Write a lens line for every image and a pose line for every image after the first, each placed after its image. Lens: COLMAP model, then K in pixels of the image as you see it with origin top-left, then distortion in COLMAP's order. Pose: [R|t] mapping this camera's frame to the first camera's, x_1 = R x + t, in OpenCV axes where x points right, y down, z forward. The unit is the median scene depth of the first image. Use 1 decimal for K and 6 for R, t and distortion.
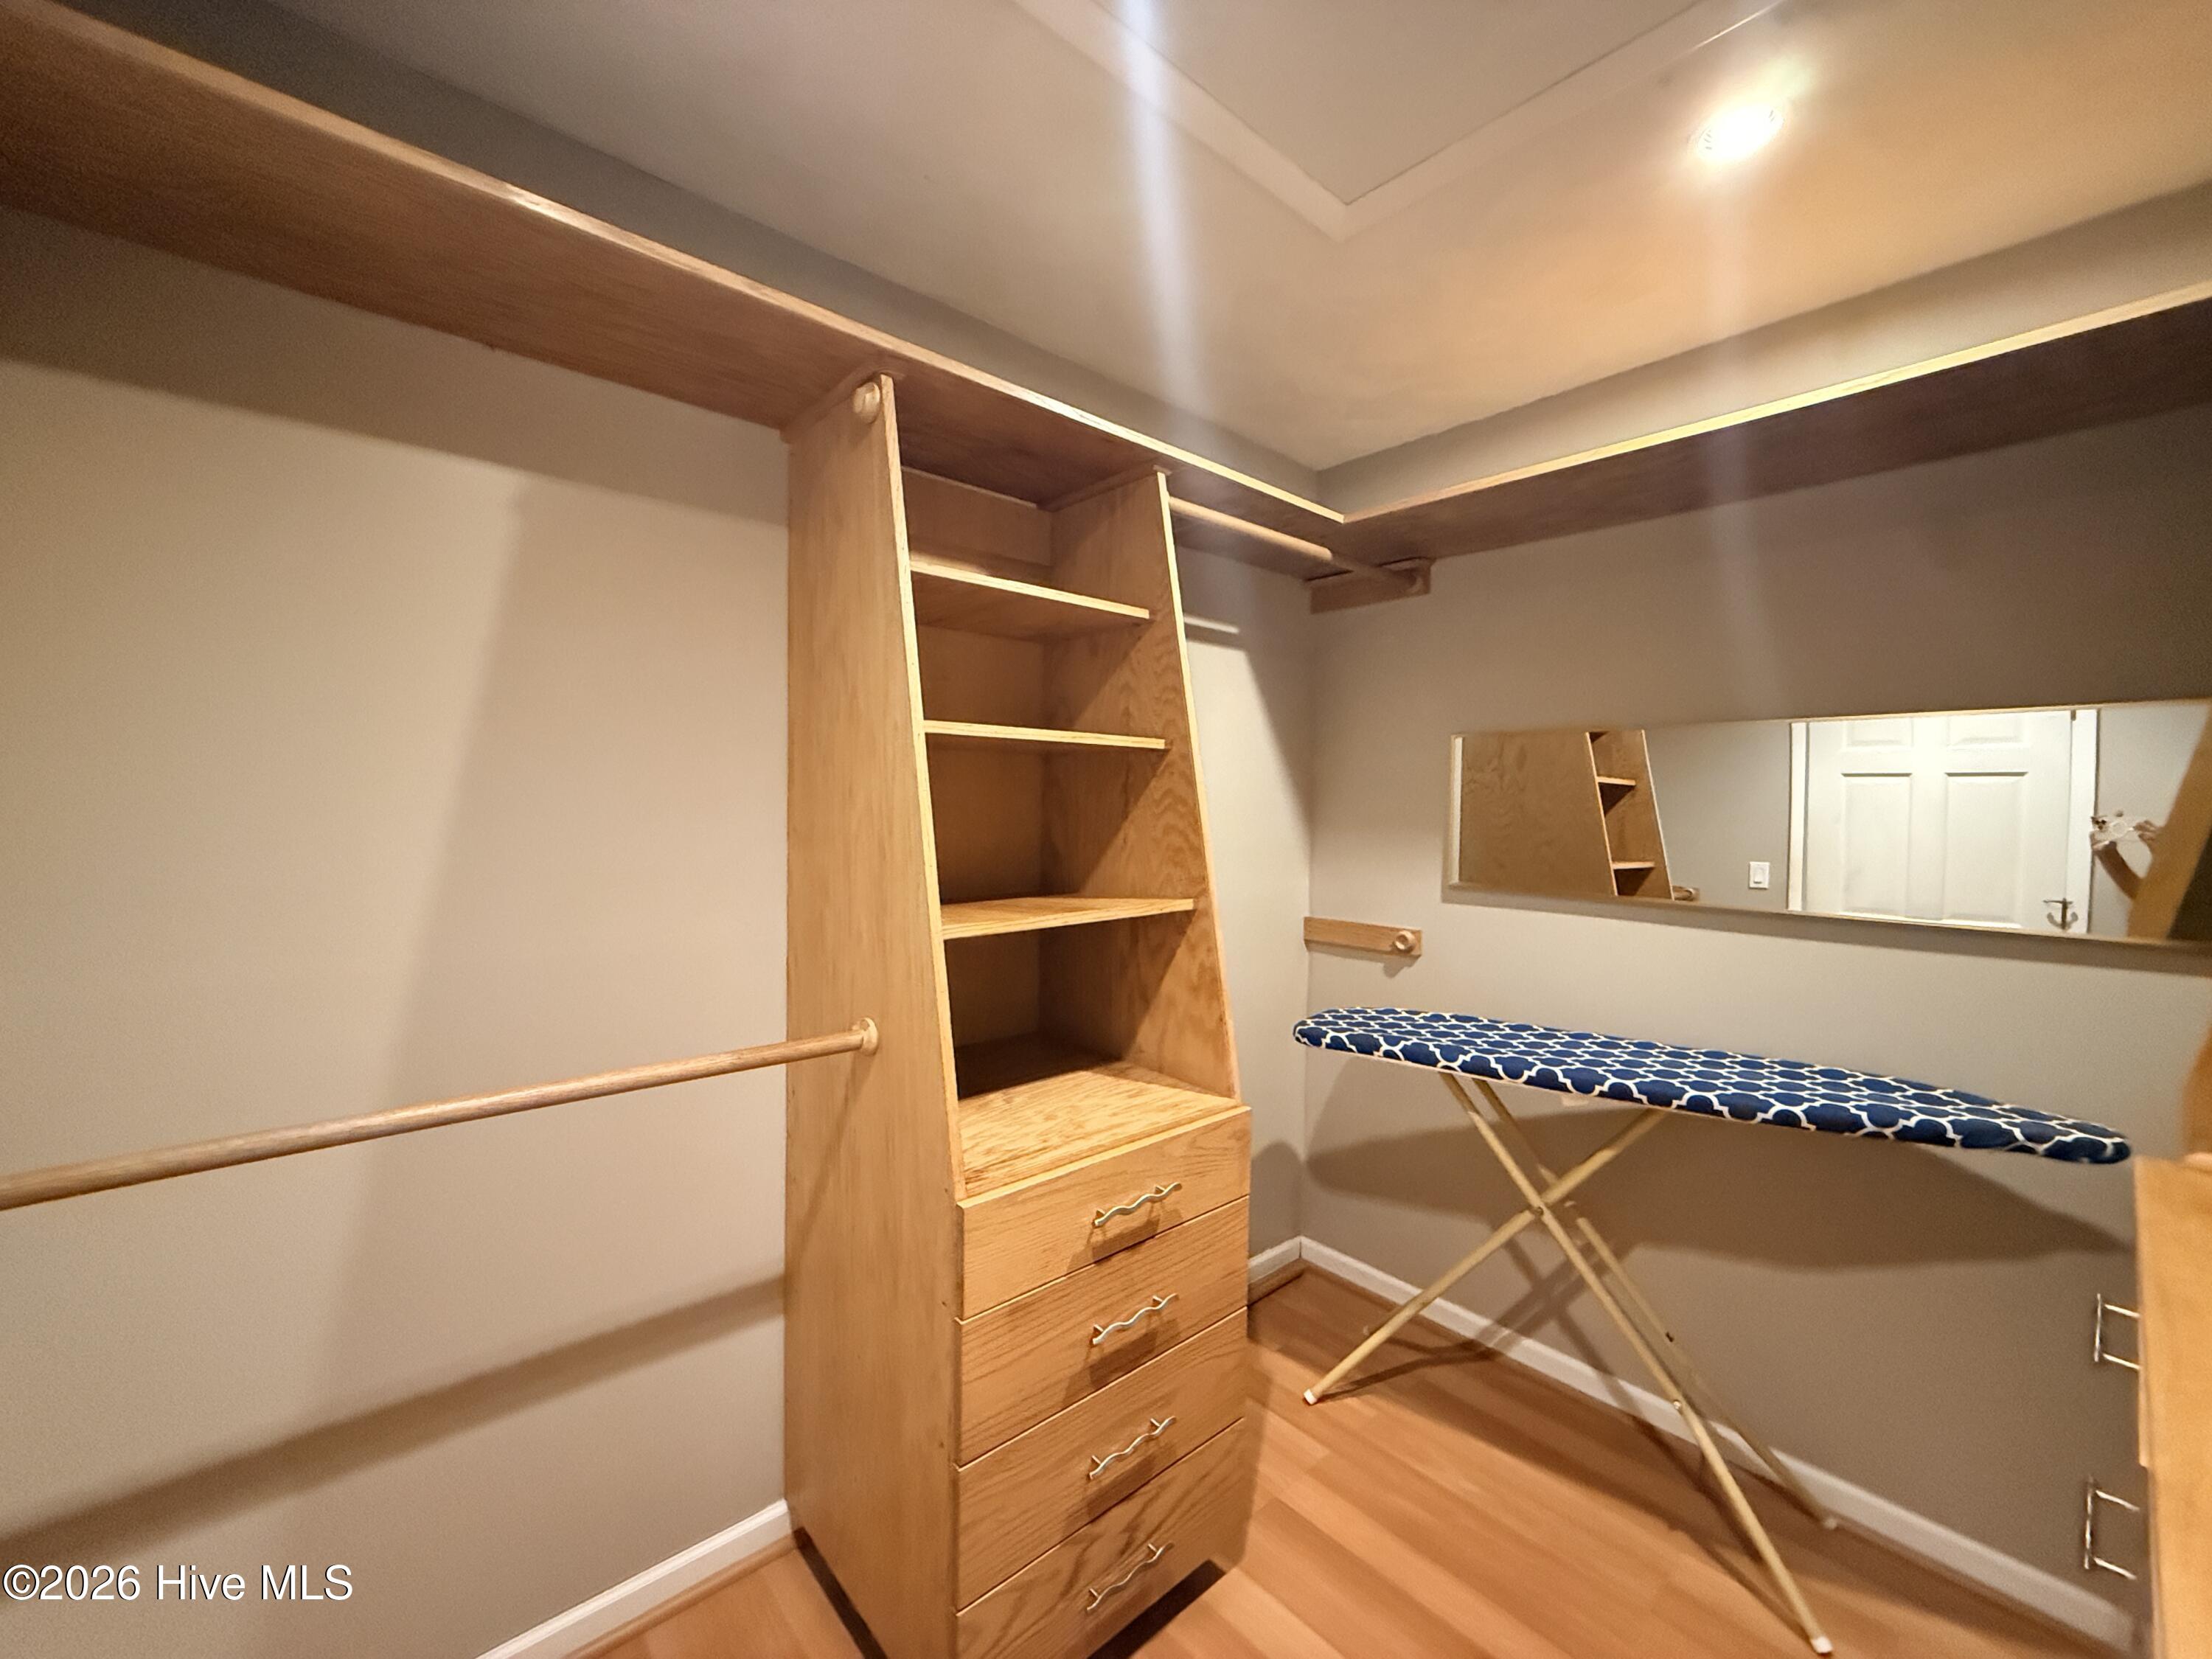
lens RADIAL K [[880.1, 0, 1105.8], [0, 880.1, 816.0], [0, 0, 1]] dist [-0.002519, 0.001048]
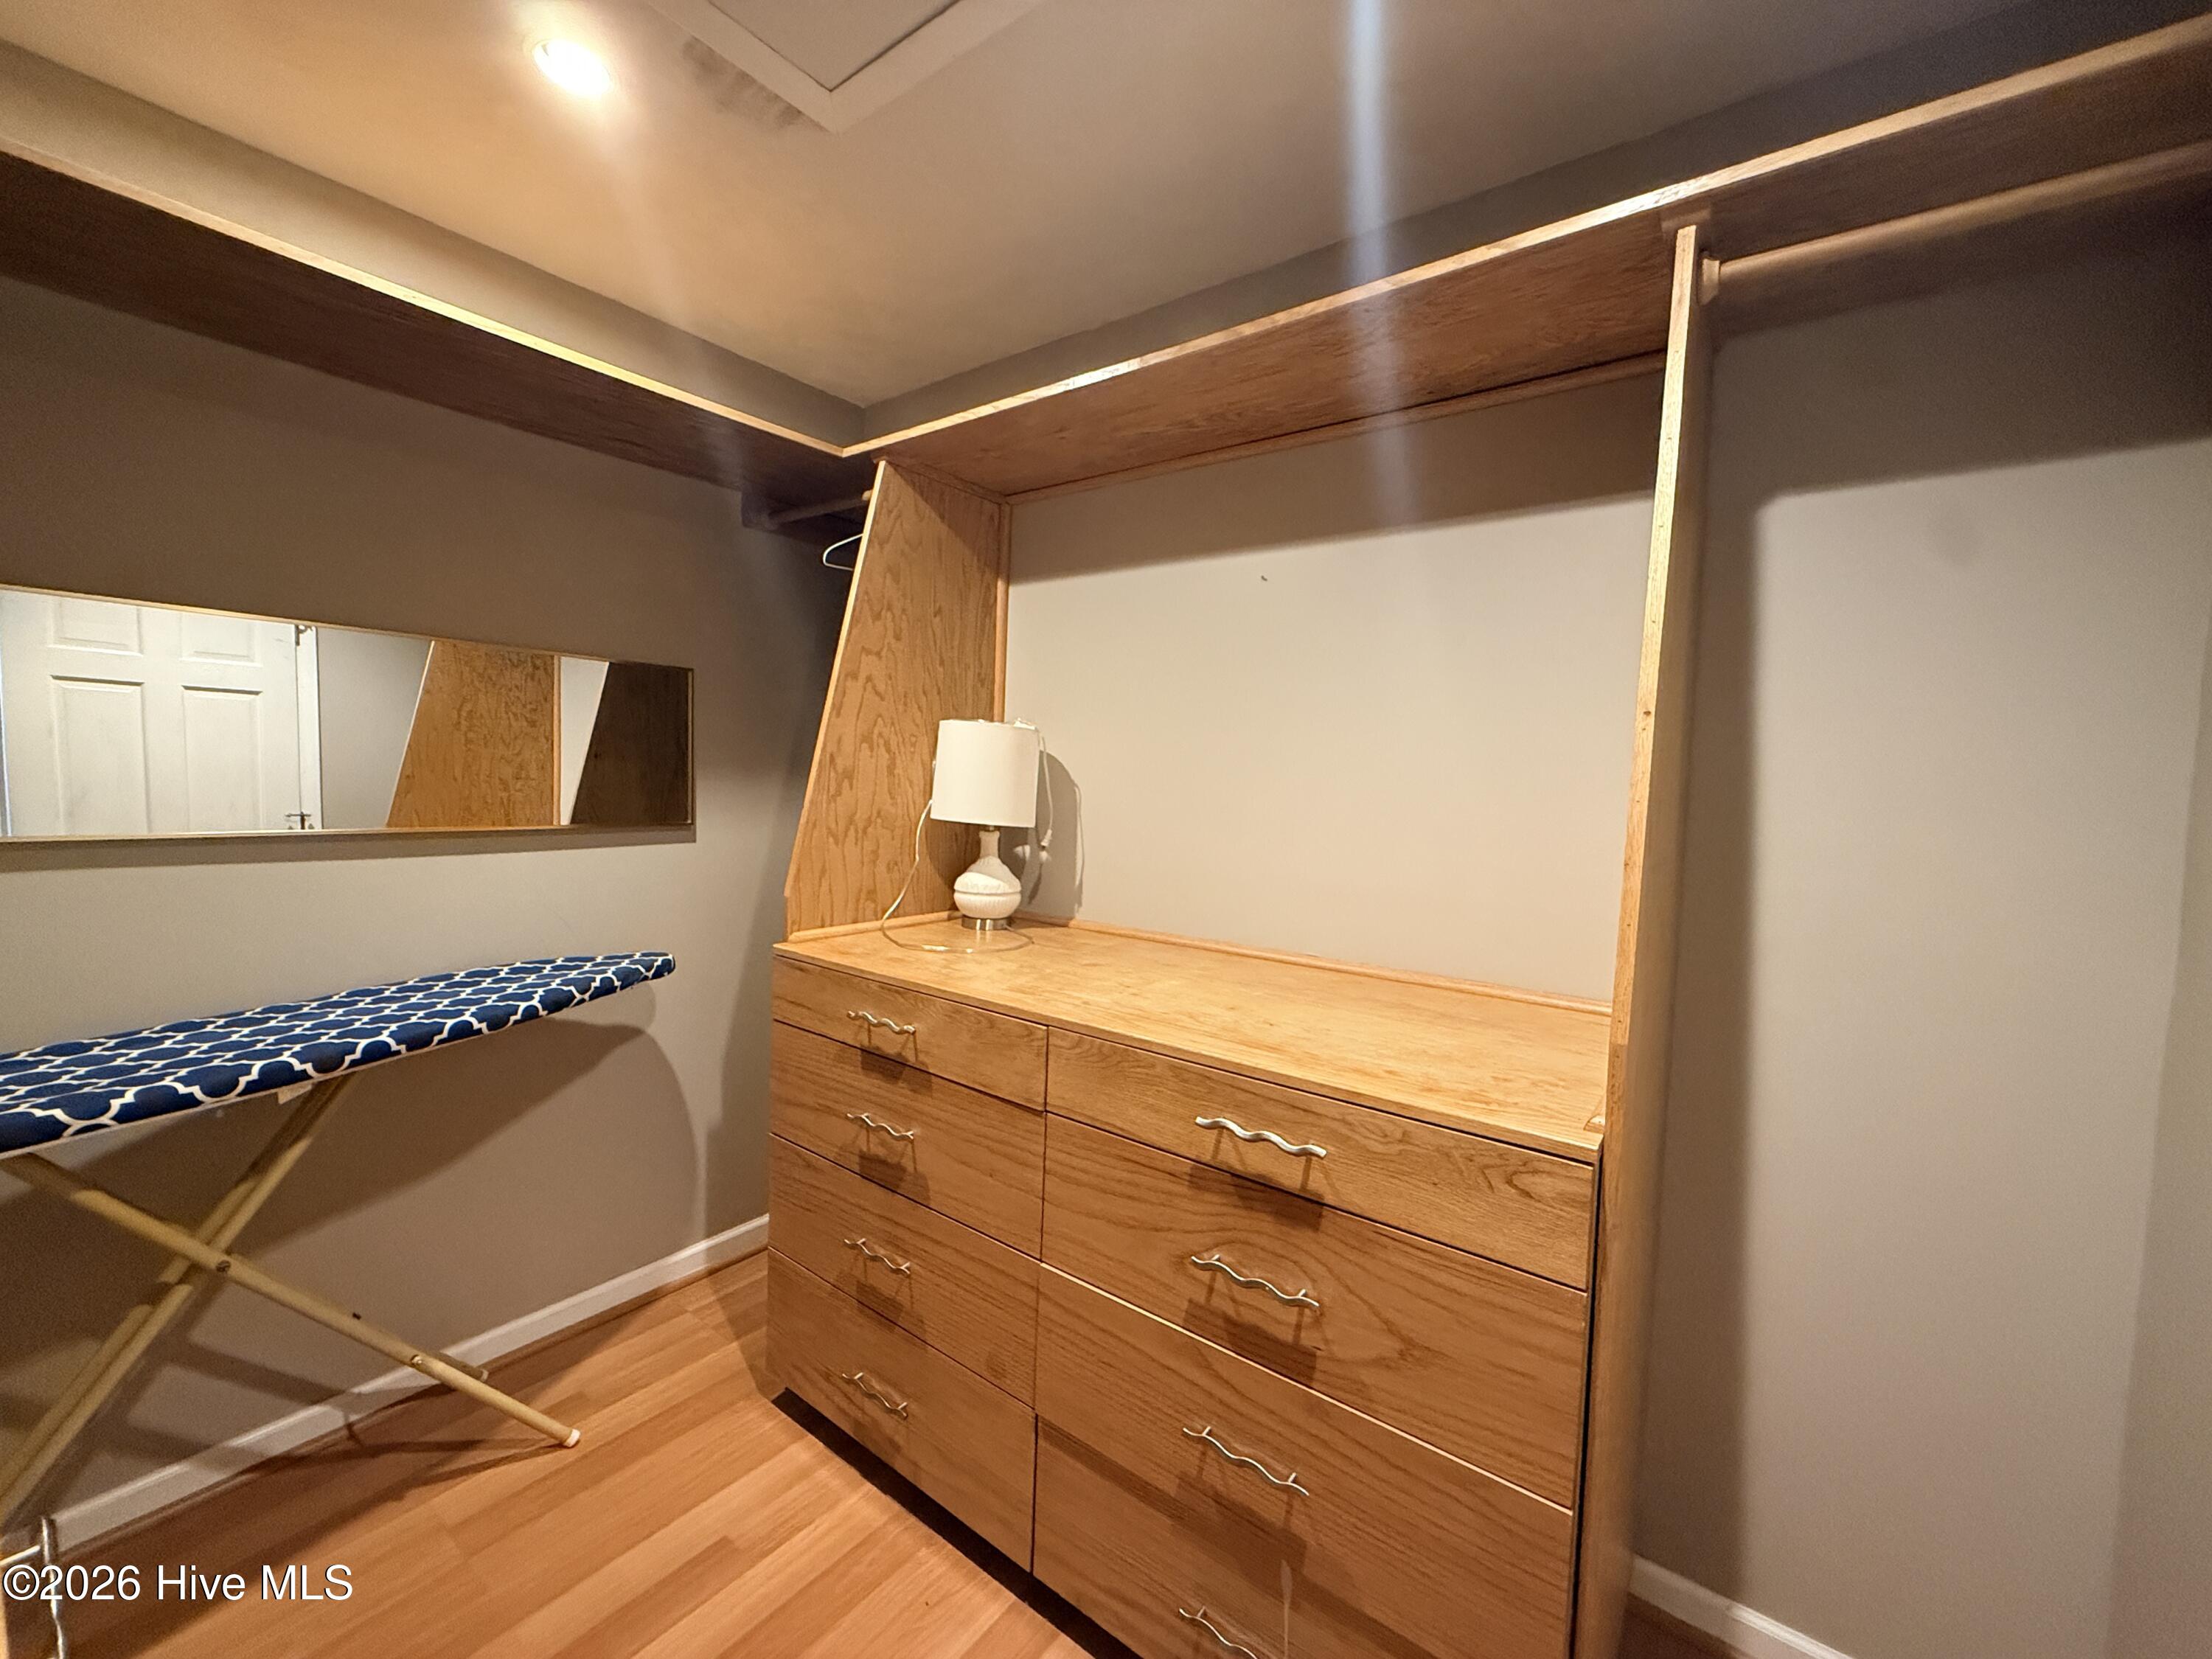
lens RADIAL K [[880.1, 0, 1104.4], [0, 880.1, 842.2], [0, 0, 1]] dist [-0.002519, 0.001048]
pose [[-0.202159, -0.094644, 0.974769, -0.344449], [-0.022553, 0.995505, 0.091980, 0.017868], [-0.979093, -0.003389, -0.203384, 0.459386]]
